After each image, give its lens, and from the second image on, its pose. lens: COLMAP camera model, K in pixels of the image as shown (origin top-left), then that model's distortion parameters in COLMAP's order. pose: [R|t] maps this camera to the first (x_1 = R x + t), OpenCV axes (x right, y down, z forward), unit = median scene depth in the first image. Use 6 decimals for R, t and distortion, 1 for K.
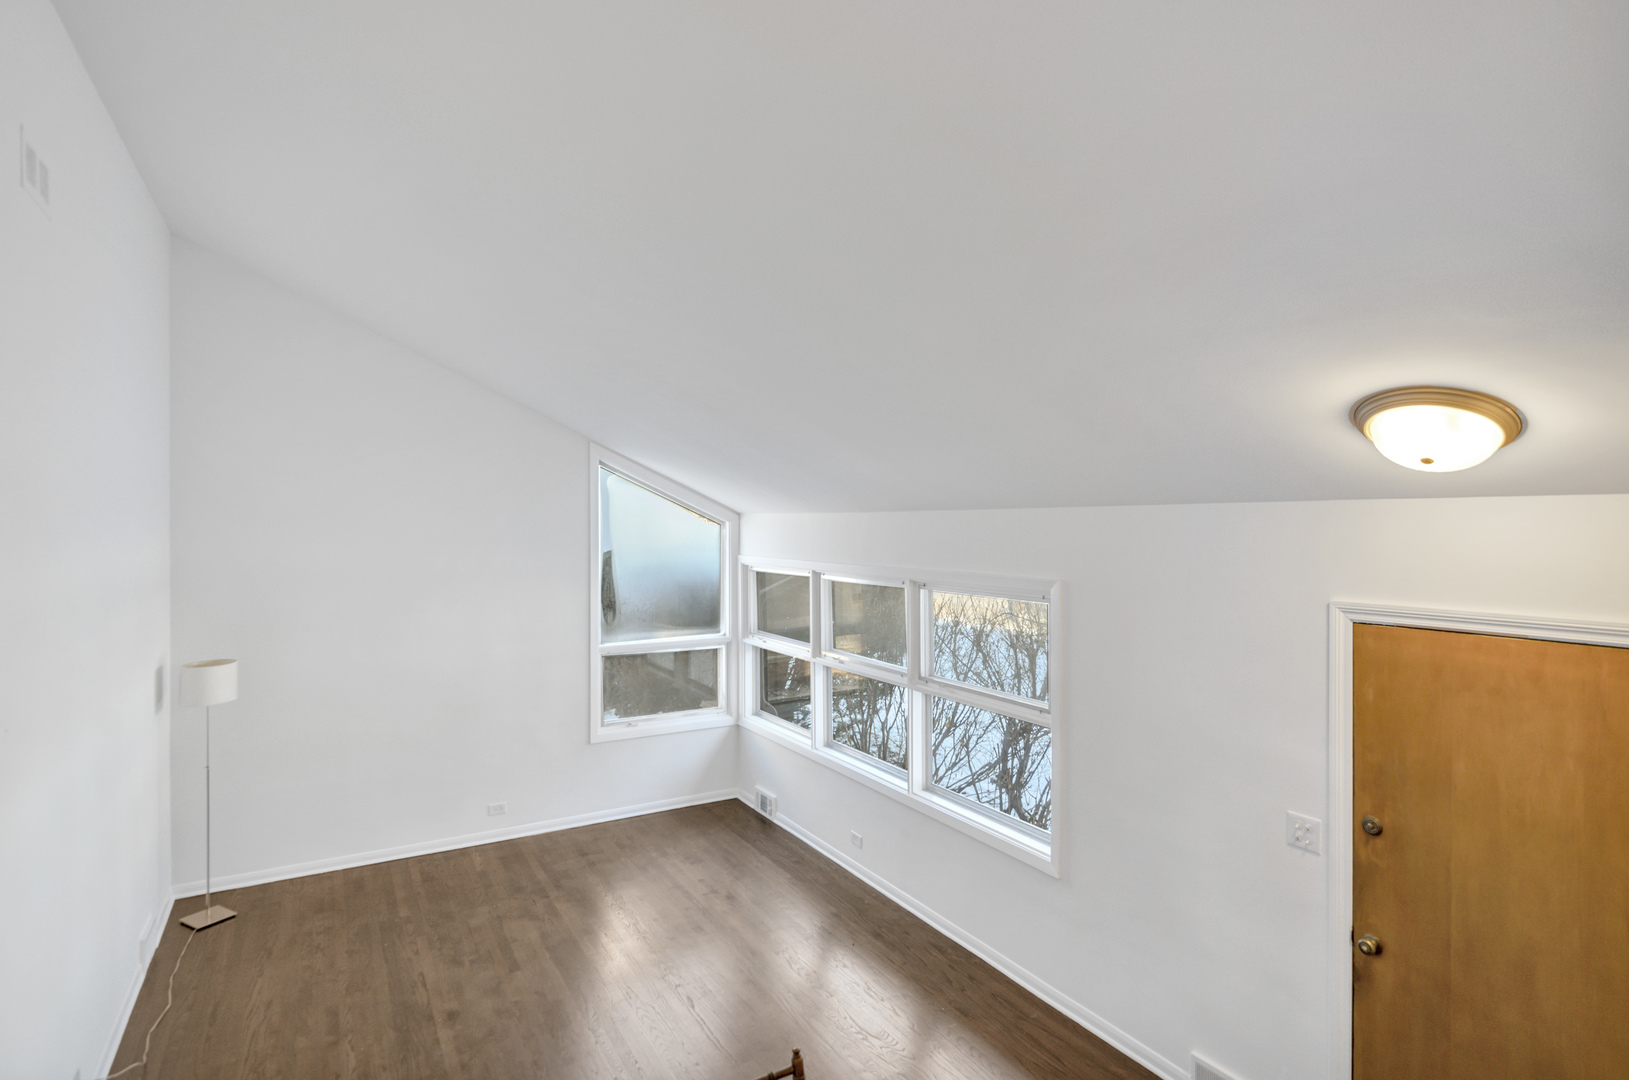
lens RADIAL K [[815.4, 0, 781.2], [0, 815.4, 523.3], [0, 0, 1]] dist [0.000038, -0.003243]
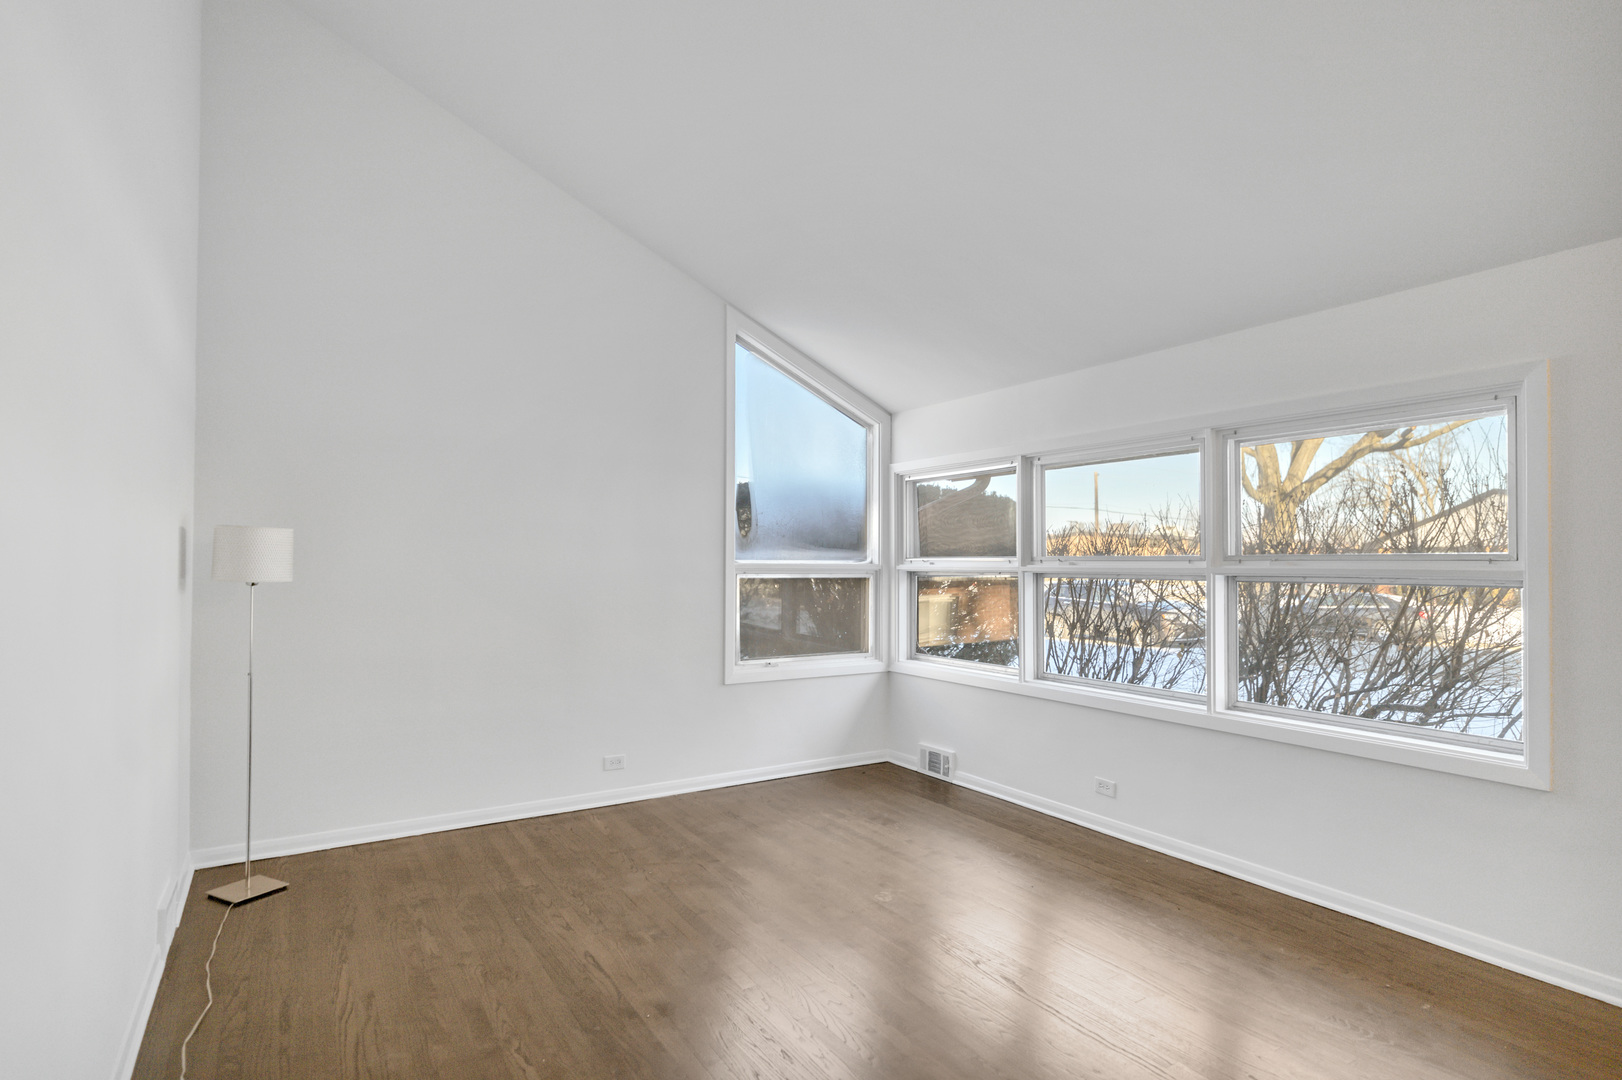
lens RADIAL K [[811.9, 0, 796.9], [0, 811.9, 549.2], [0, 0, 1]] dist [0.000038, -0.003243]
pose [[0.998852, 0.006960, 0.047386, -0.238833], [-0.006231, 0.999860, -0.015526, 0.178365], [-0.047487, 0.015213, 0.998756, 0.247430]]
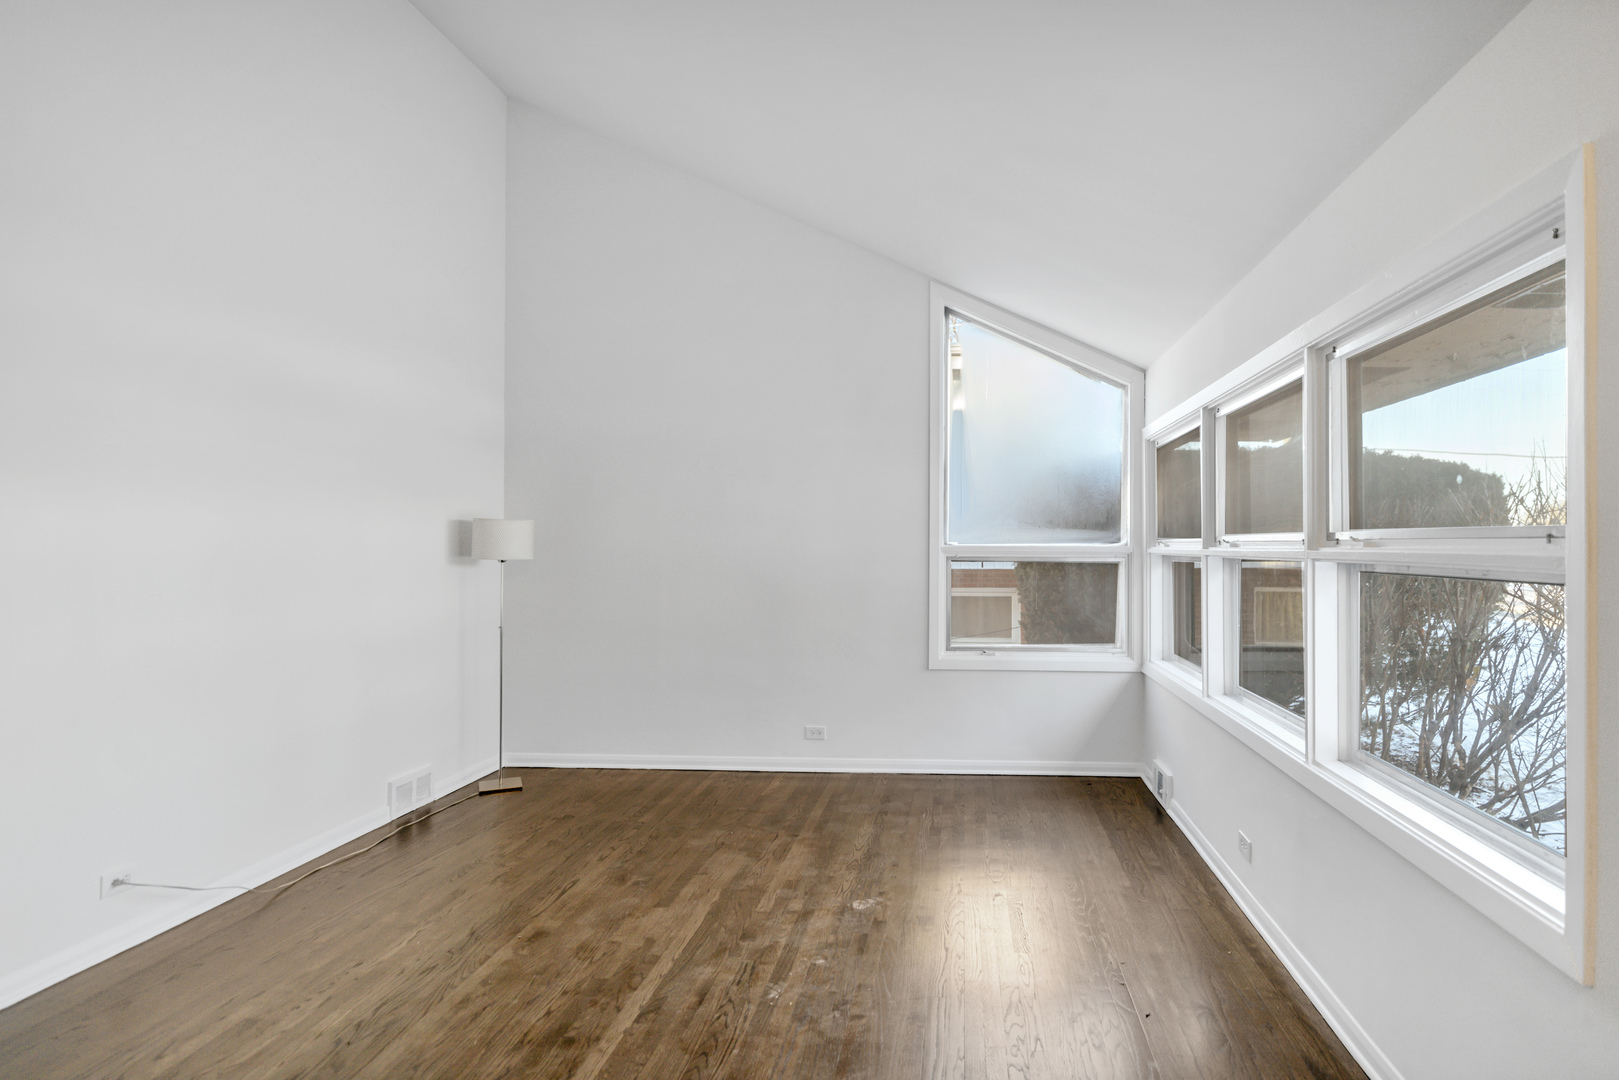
lens RADIAL K [[810.4, 0, 933.4], [0, 810.4, 546.3], [0, 0, 1]] dist [0.000038, -0.003243]
pose [[0.850849, 0.001544, -0.525409, 0.205824], [-0.002797, 0.999995, -0.001591, 0.181901], [0.525404, 0.002823, 0.850848, 0.407649]]
